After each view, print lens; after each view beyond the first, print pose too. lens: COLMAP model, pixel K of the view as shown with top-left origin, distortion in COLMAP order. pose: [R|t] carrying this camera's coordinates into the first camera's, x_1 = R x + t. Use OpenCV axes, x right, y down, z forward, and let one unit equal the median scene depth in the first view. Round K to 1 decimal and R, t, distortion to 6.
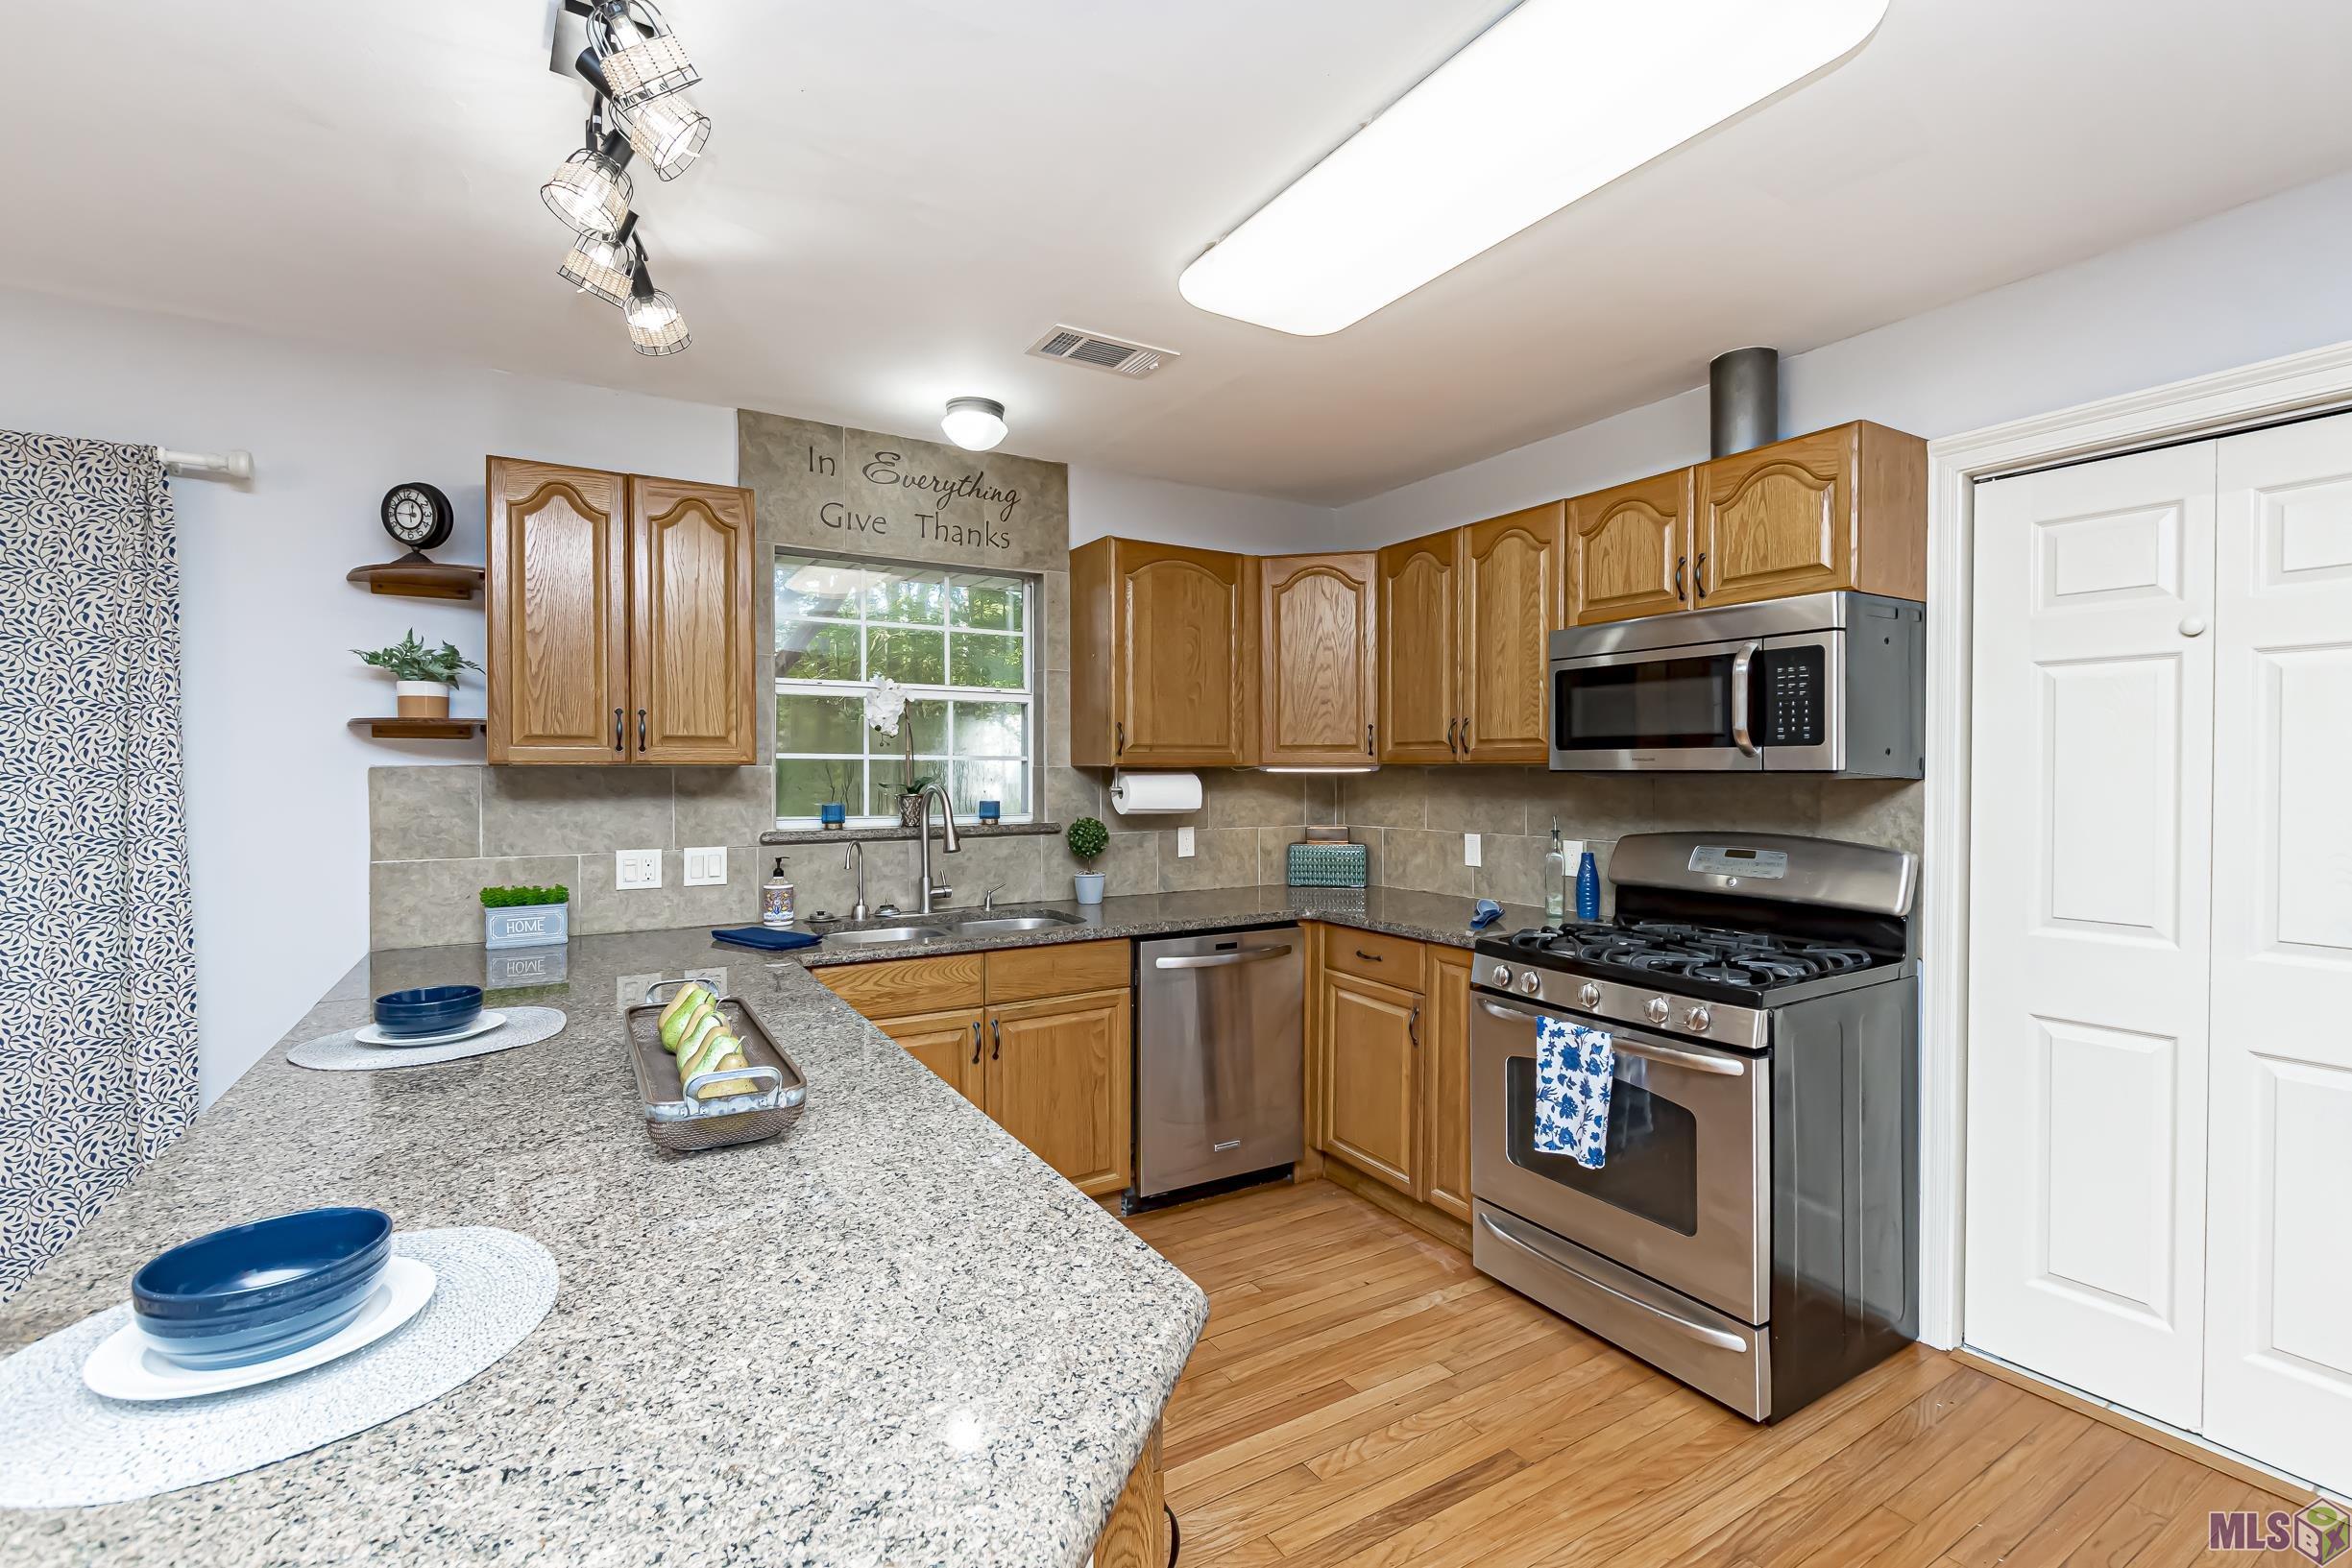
lens RADIAL K [[1049.9, 0, 1192.2], [0, 1049.9, 772.6], [0, 0, 1]] dist [0.004089, -0.002506]
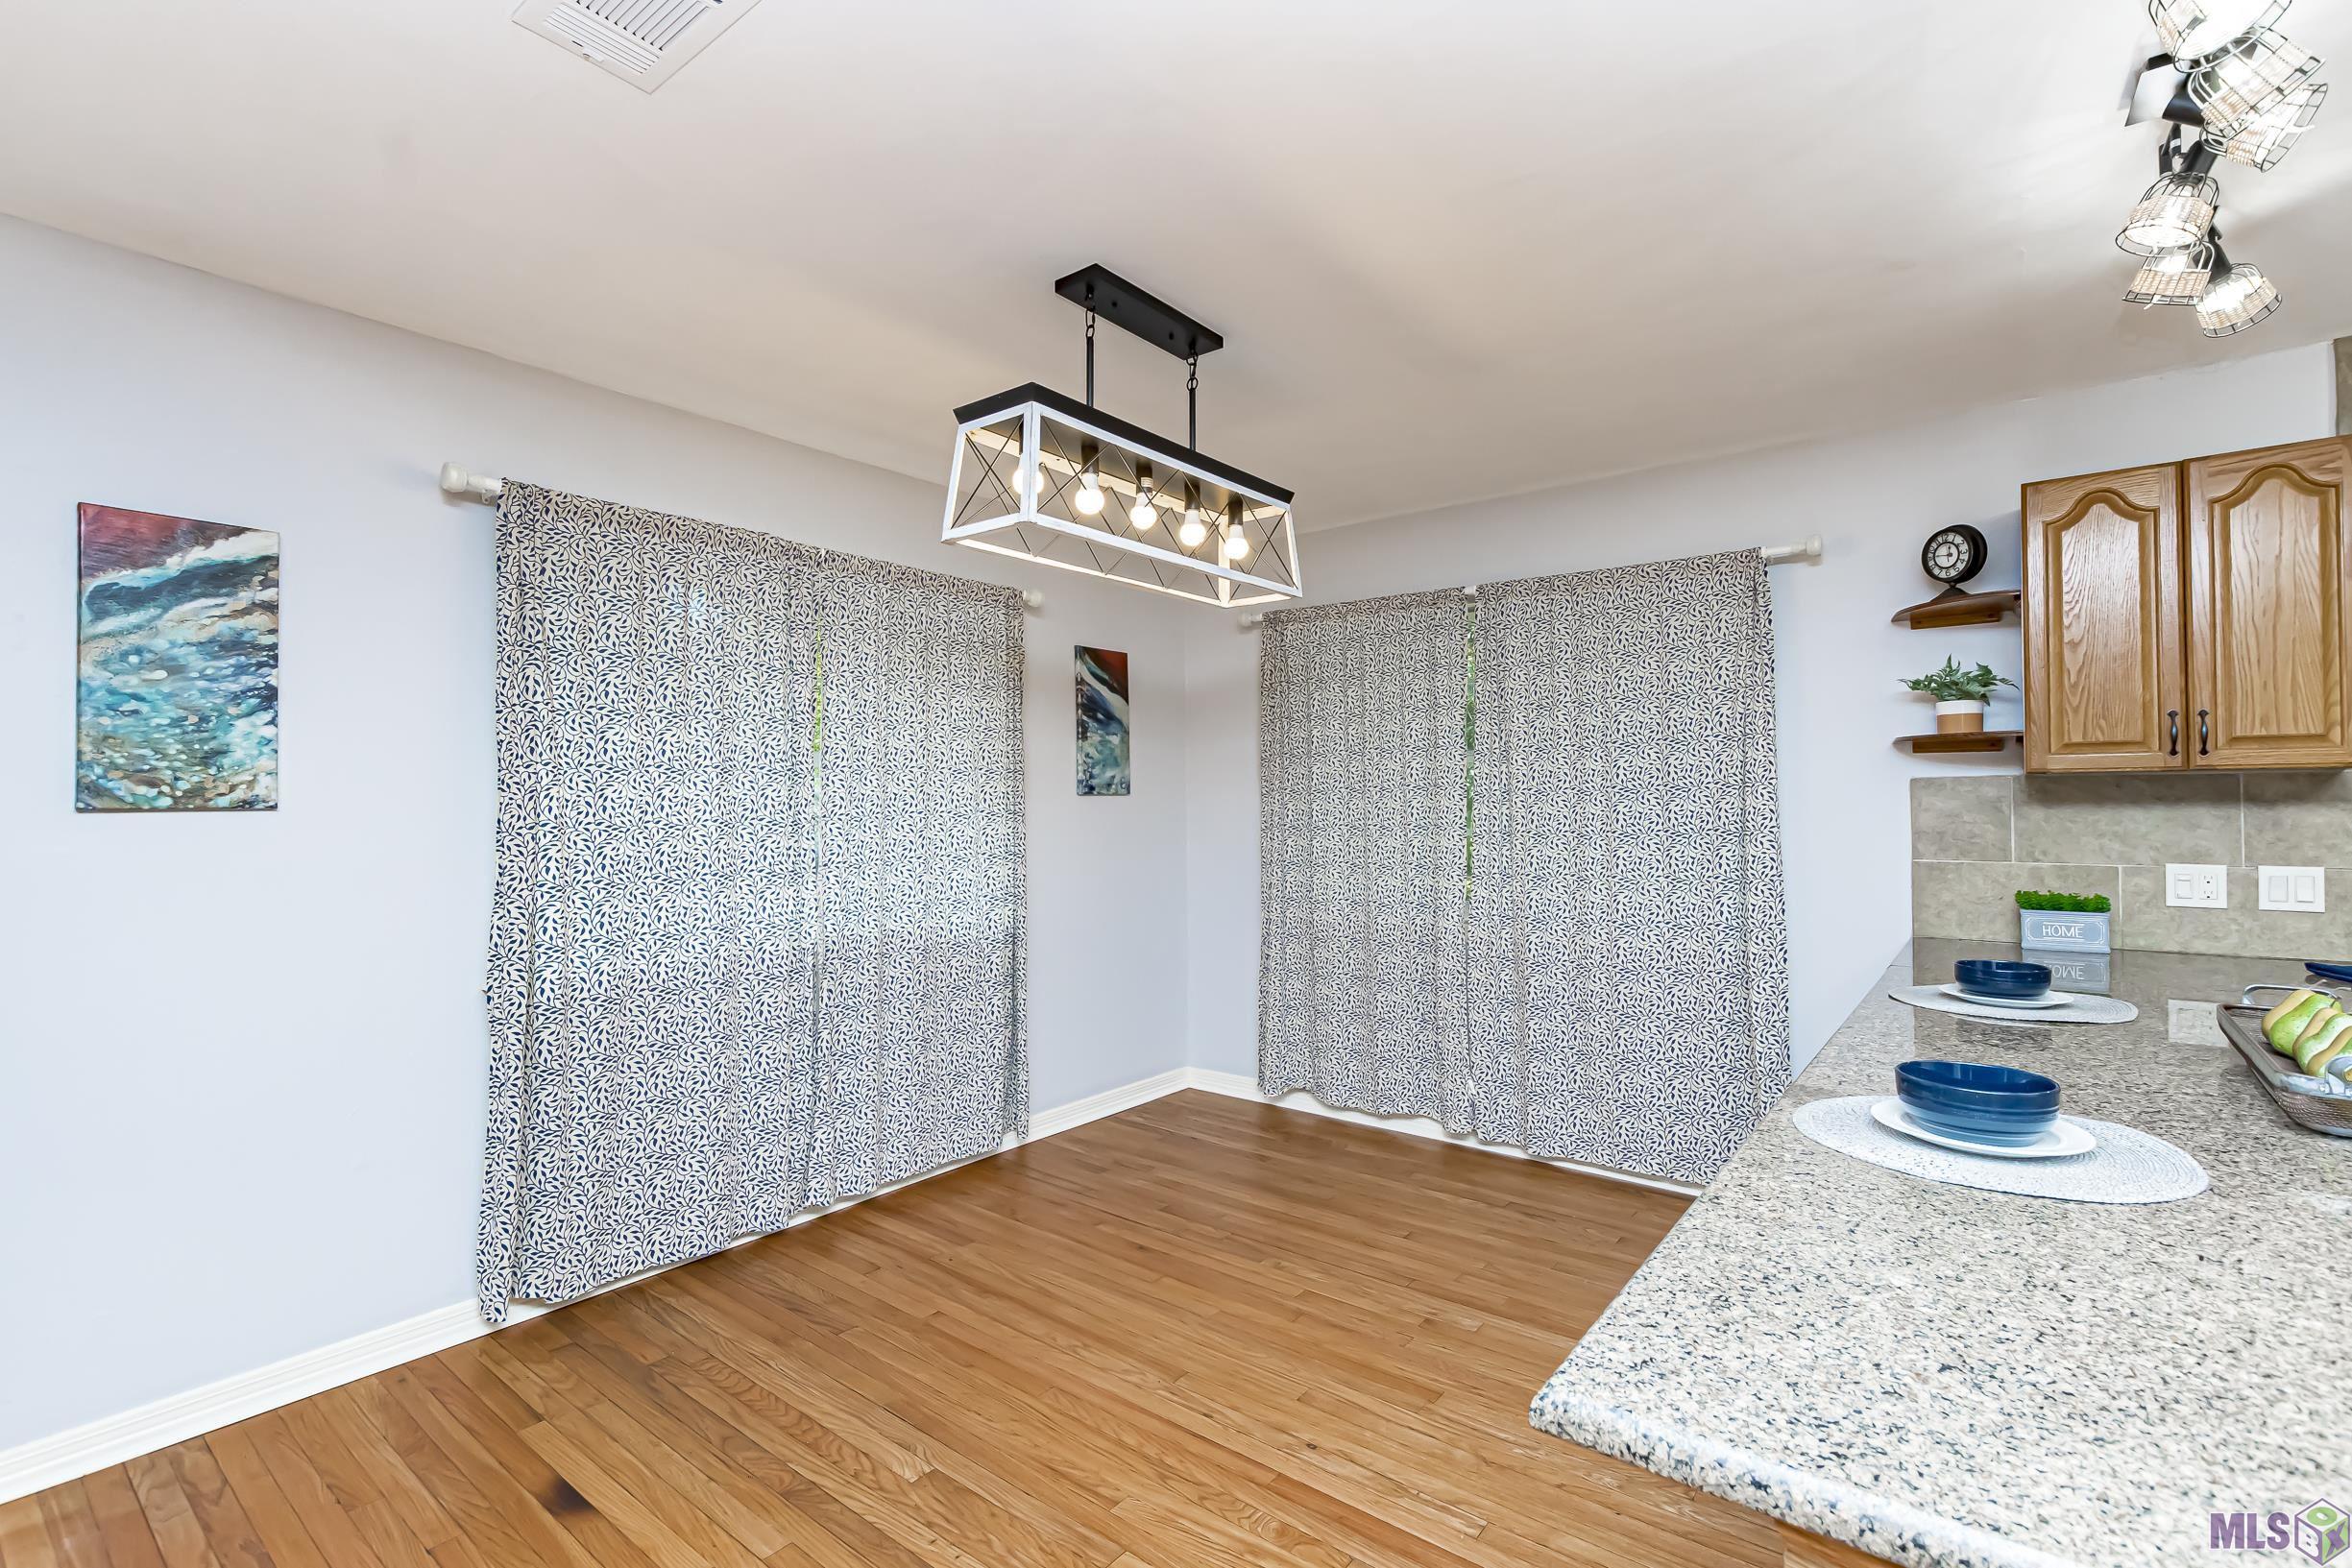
lens RADIAL K [[1049.9, 0, 1181.2], [0, 1049.9, 789.7], [0, 0, 1]] dist [0.004089, -0.002506]
pose [[0.337426, -0.010316, -0.941295, 0.042323], [0.004653, 0.999946, -0.009291, 0.014308], [0.941340, -0.001245, 0.337456, -0.155397]]
